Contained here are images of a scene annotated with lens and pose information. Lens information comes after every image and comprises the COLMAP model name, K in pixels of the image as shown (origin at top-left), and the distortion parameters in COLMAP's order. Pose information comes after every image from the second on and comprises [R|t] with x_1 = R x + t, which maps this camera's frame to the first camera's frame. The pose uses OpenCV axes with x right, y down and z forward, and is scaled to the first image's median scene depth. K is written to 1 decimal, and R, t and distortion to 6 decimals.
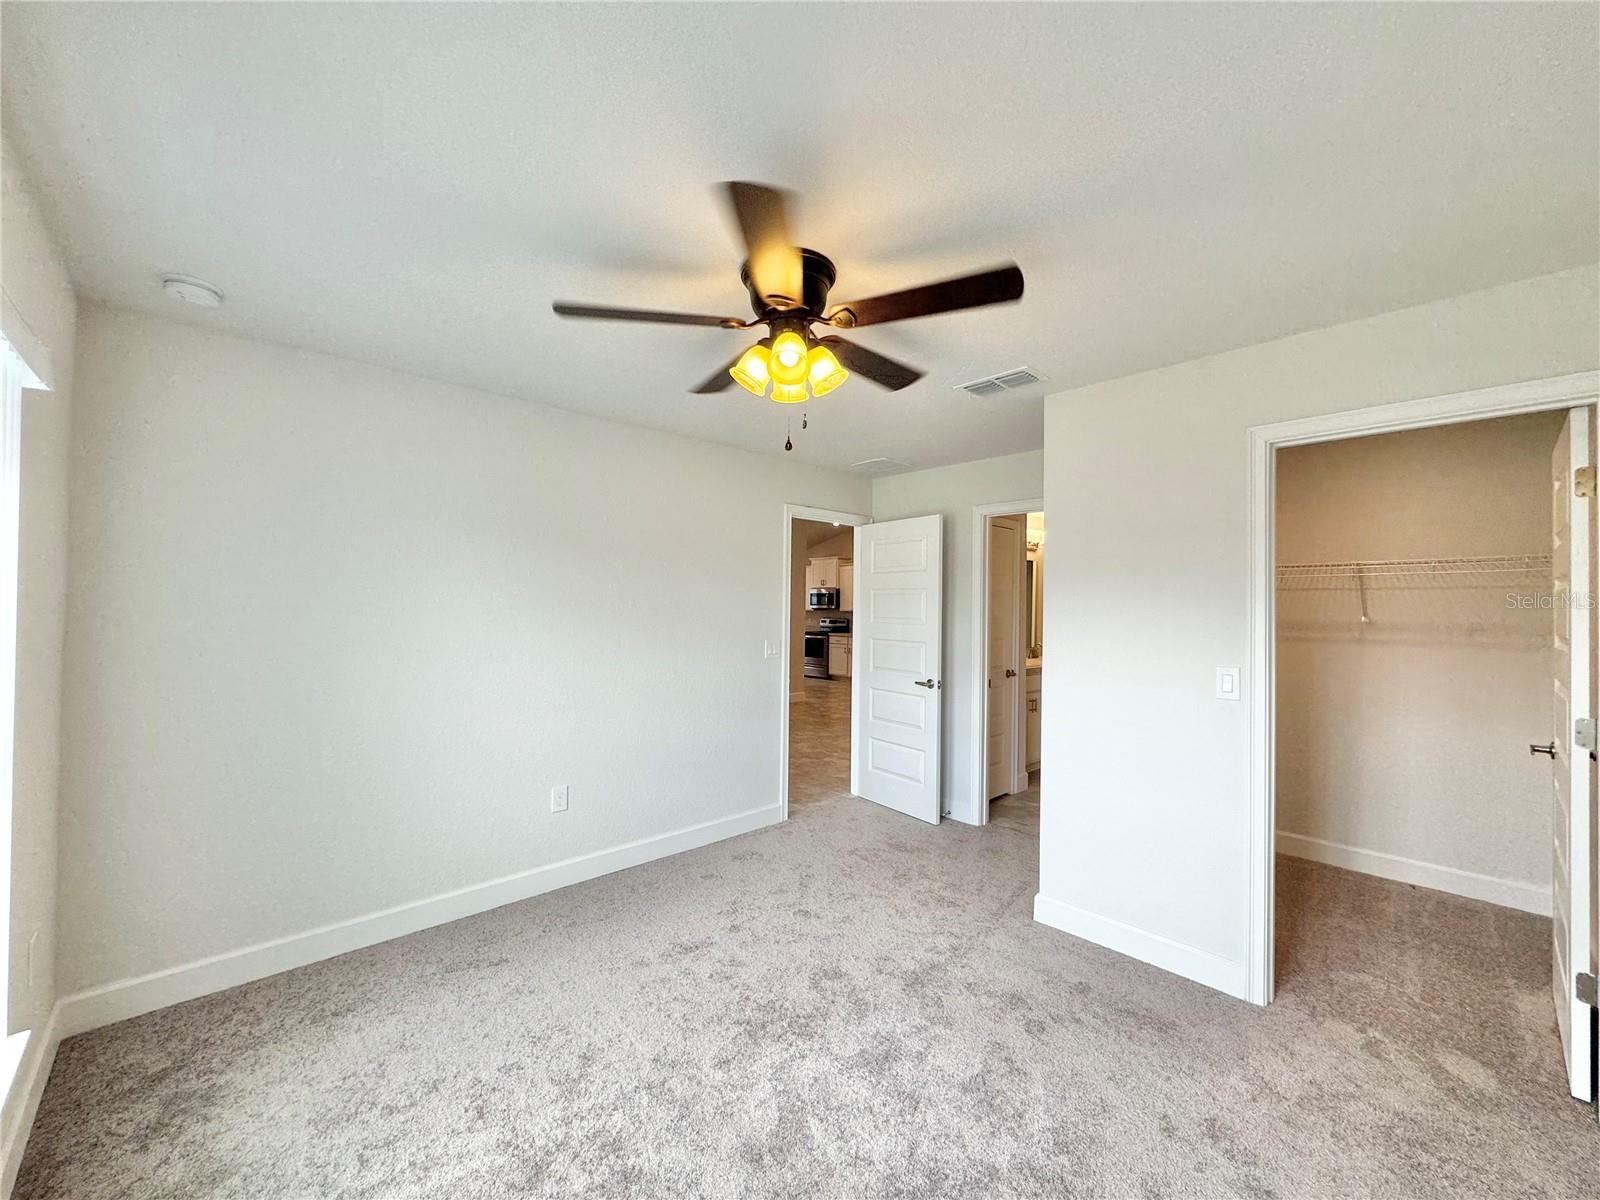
lens RADIAL K [[637.3, 0, 802.3], [0, 637.3, 599.1], [0, 0, 1]] dist [-0.001030, 0.000650]
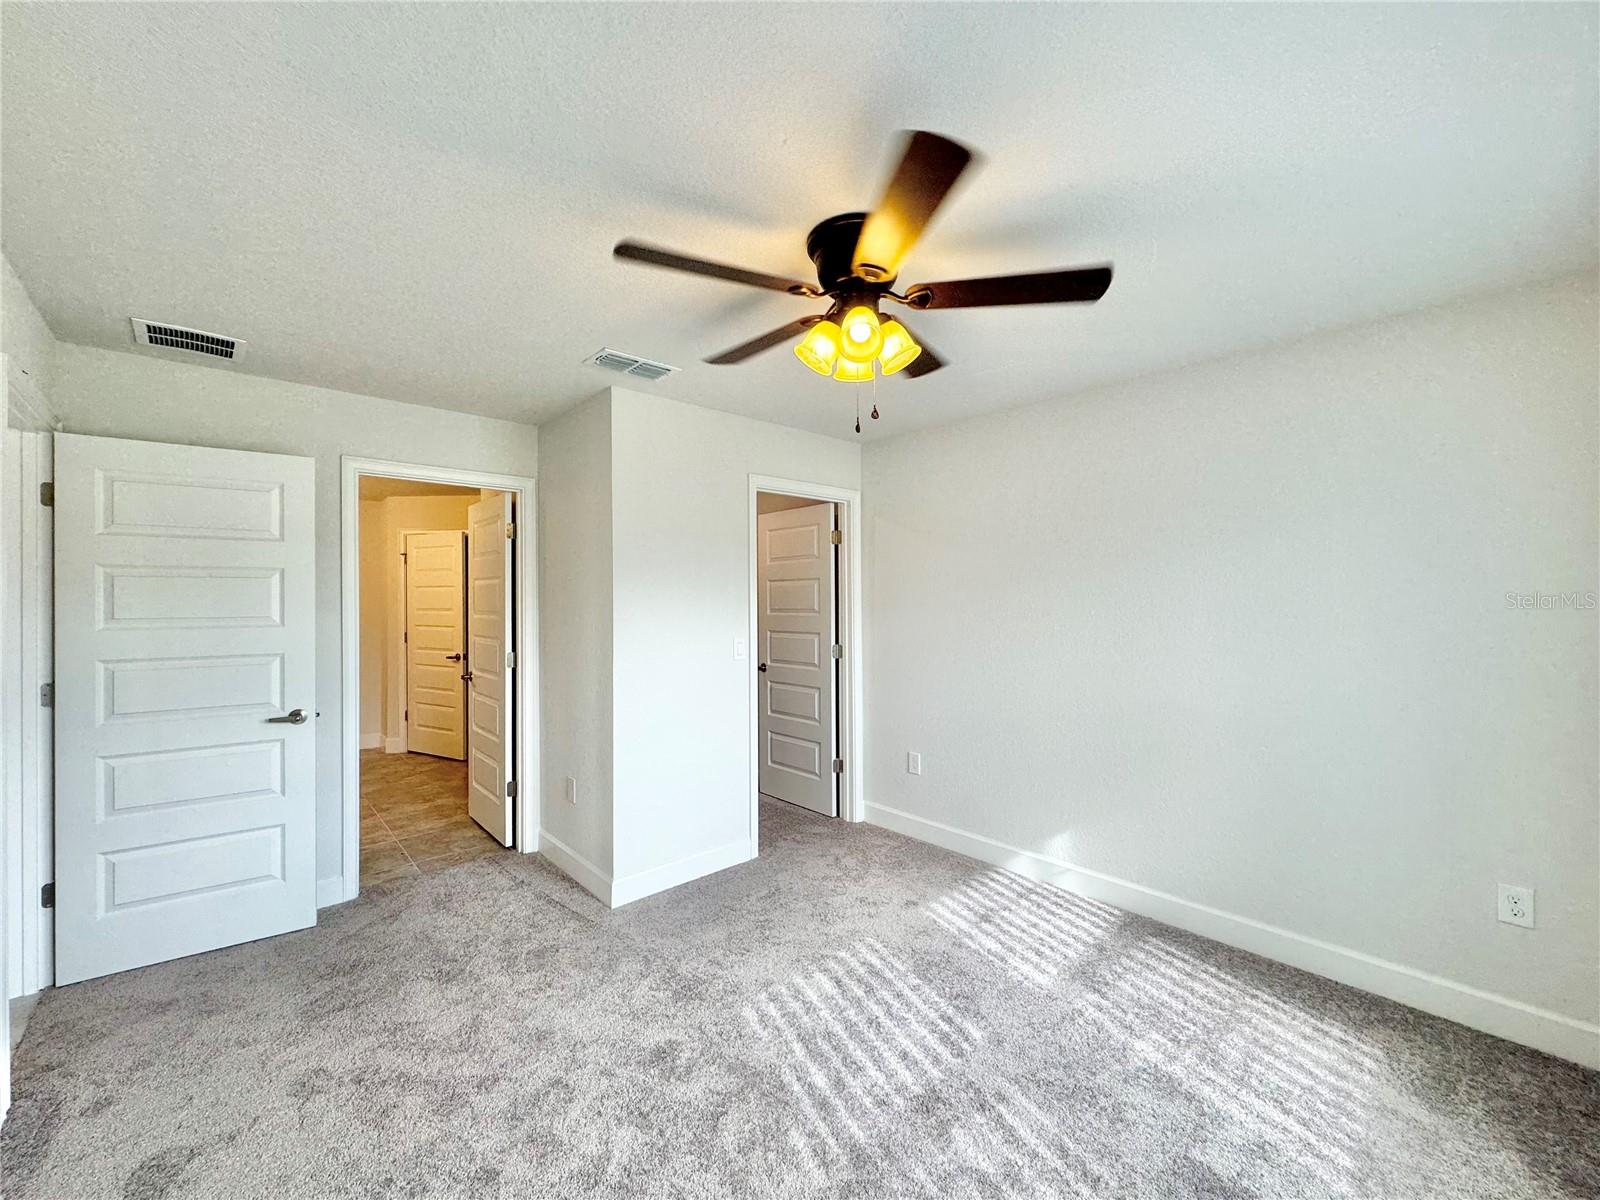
lens RADIAL K [[637.3, 0, 802.3], [0, 637.3, 599.1], [0, 0, 1]] dist [-0.001030, 0.000650]
pose [[0.007920, 0.000920, 0.999968, -0.555712], [-0.004575, 0.999989, -0.000884, 0.015602], [-0.999958, -0.004567, 0.007925, 0.613344]]
